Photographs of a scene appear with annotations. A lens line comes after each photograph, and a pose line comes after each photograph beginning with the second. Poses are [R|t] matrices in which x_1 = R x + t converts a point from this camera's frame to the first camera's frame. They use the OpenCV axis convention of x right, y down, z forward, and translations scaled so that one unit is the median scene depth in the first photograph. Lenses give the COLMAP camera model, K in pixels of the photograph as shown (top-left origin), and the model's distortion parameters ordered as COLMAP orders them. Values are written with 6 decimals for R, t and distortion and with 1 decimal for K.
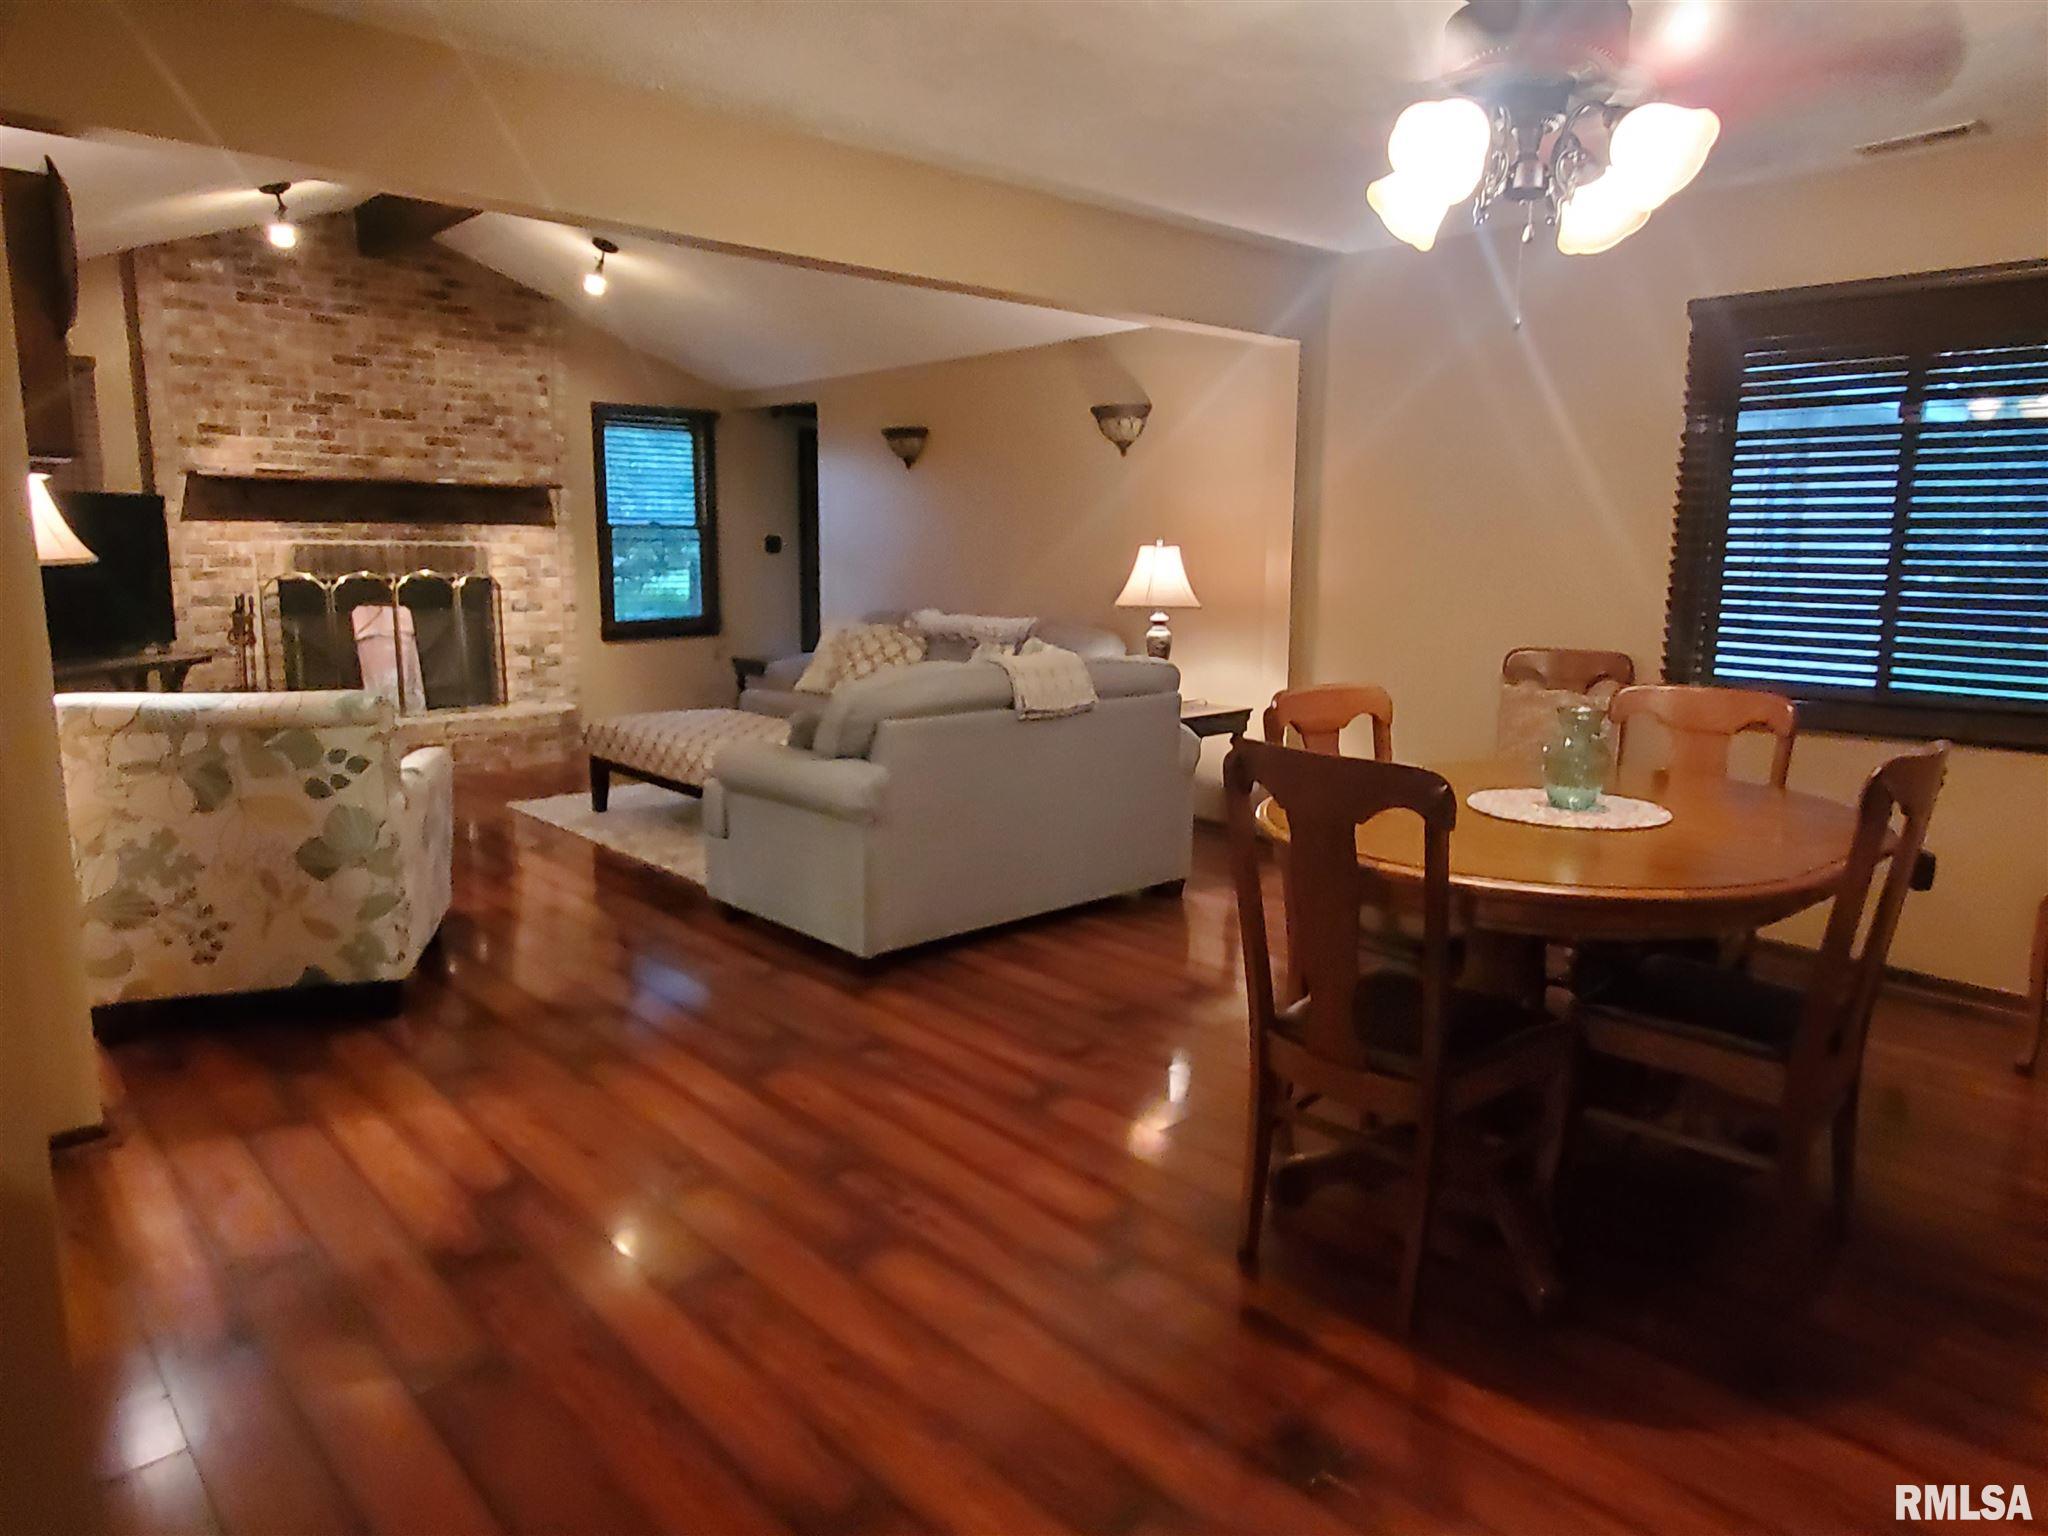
lens RADIAL K [[1304.4, 0, 1055.6], [0, 1304.4, 743.1], [0, 0, 1]] dist [-0.000192, 0.001761]
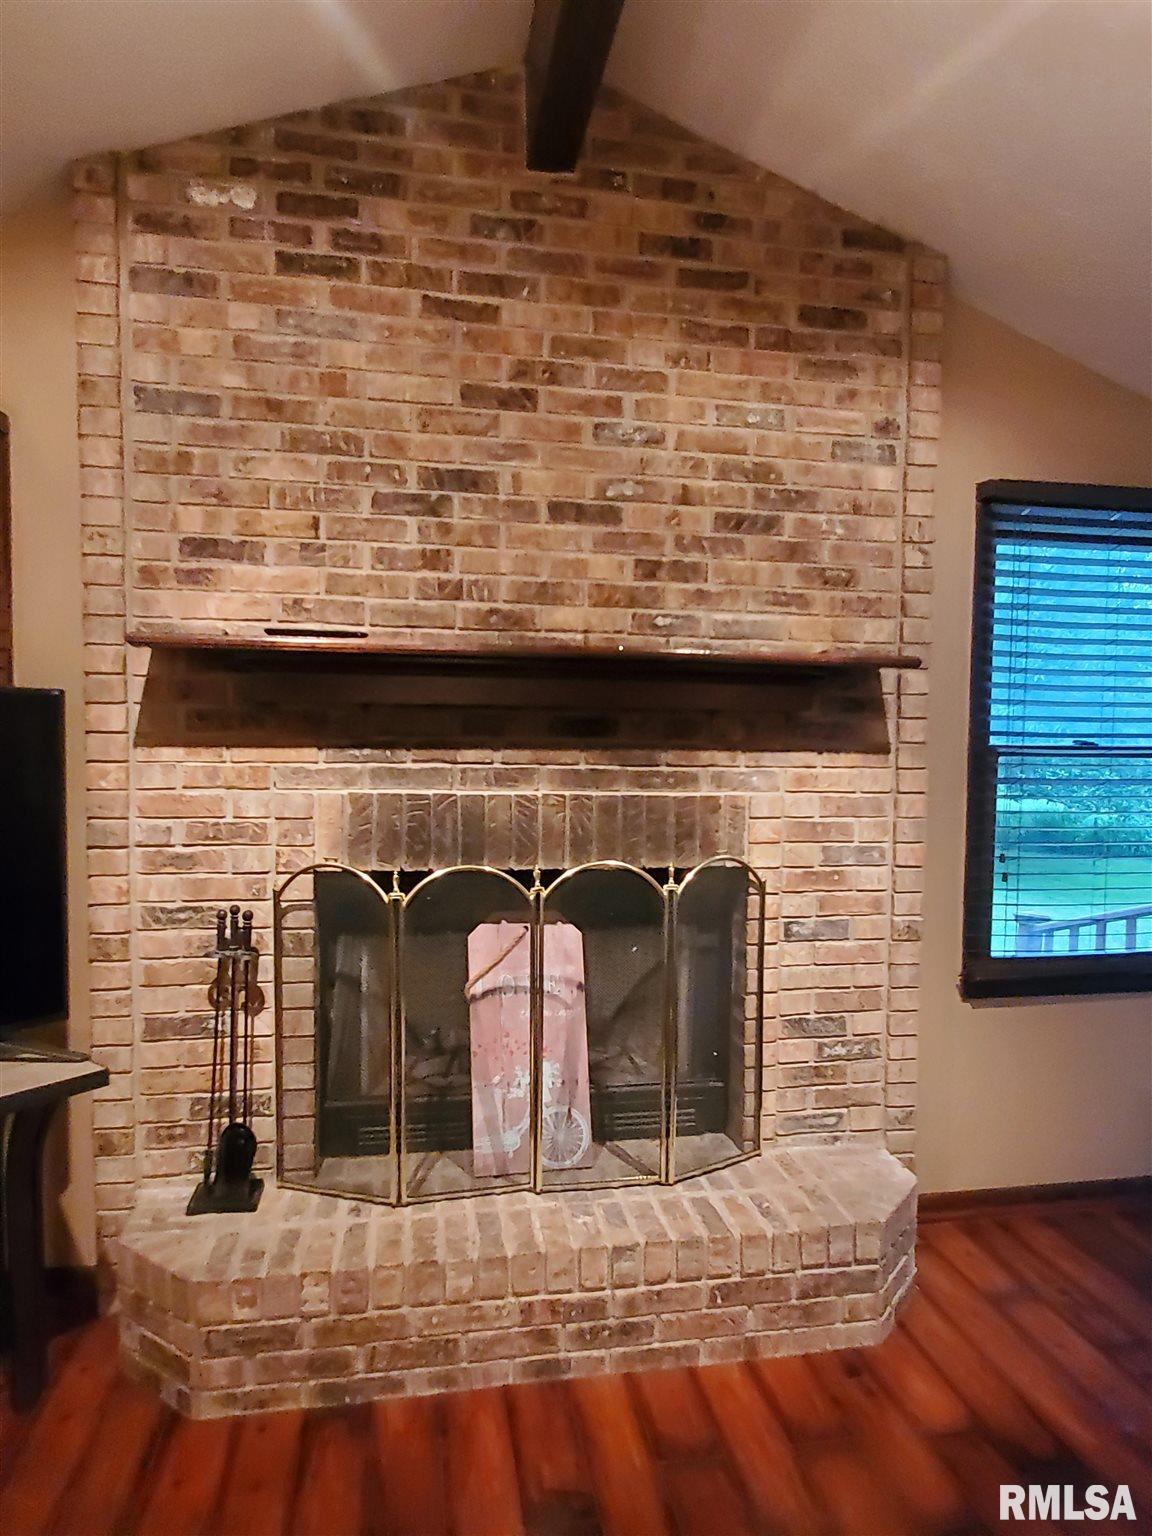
lens RADIAL K [[978.3, 0, 591.3], [0, 978.3, 791.5], [0, 0, 1]] dist [-0.000192, 0.001761]
pose [[0.845927, 0.031734, -0.532354, -0.320086], [-0.086291, 0.993219, -0.077913, -0.130294], [0.526272, 0.111846, 0.842928, 0.731349]]
